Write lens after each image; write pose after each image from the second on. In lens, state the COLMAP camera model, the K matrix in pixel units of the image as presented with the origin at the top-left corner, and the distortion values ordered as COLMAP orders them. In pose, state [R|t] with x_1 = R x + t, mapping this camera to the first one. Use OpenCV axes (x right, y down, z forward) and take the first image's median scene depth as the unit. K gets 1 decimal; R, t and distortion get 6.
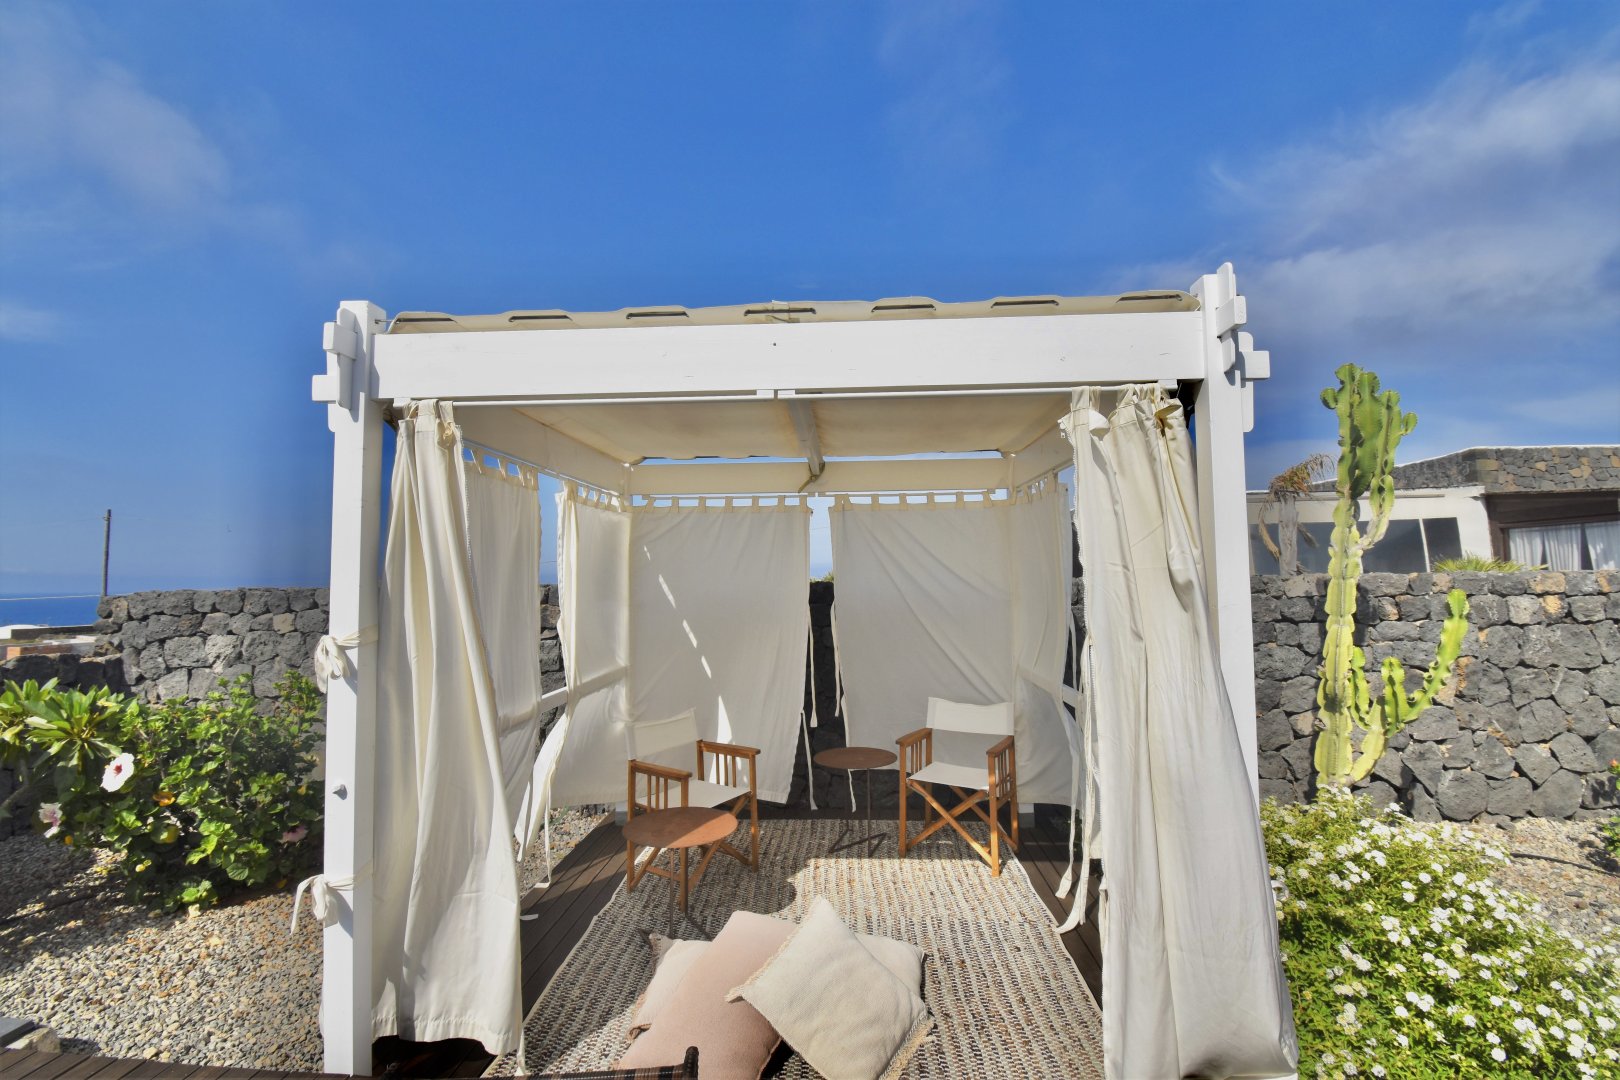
lens RADIAL K [[711.6, 0, 808.1], [0, 711.6, 545.7], [0, 0, 1]] dist [0.001082, 0.000047]
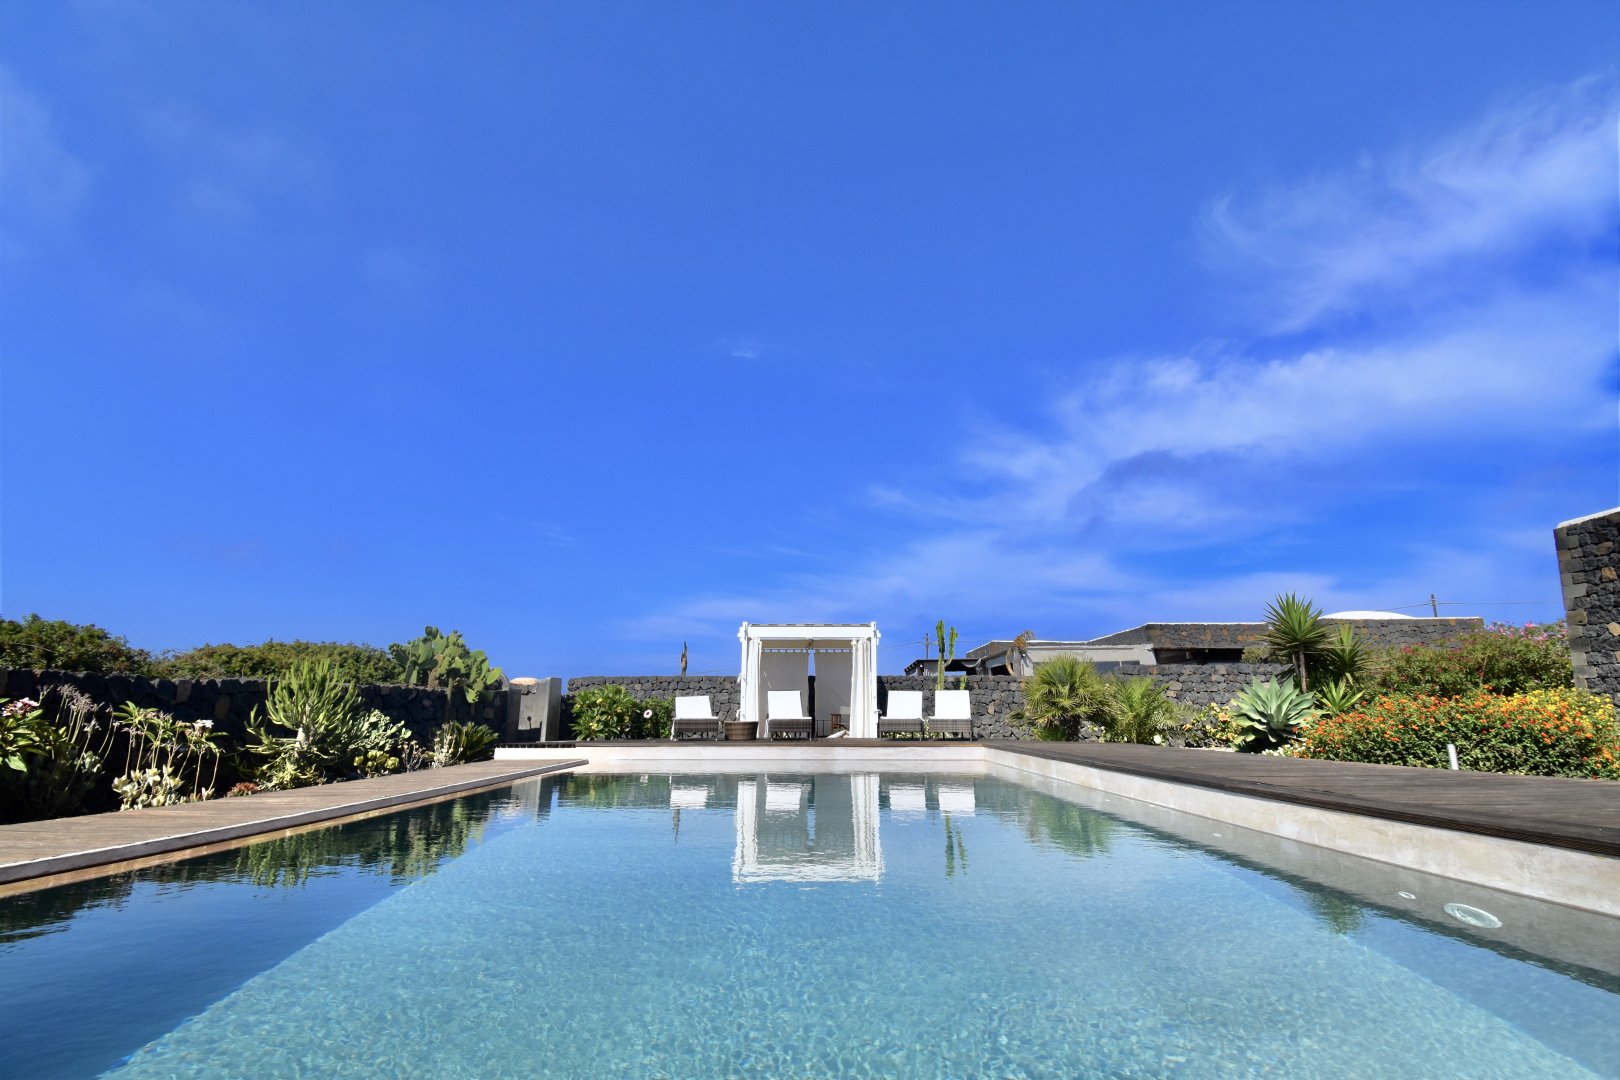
lens RADIAL K [[711.6, 0, 811.0], [0, 711.6, 534.3], [0, 0, 1]] dist [0.001082, 0.000047]
pose [[0.998890, 0.025130, 0.039852, -0.135200], [-0.016585, 0.979285, -0.201808, 0.078929], [-0.044098, 0.200923, 0.978614, -2.470585]]
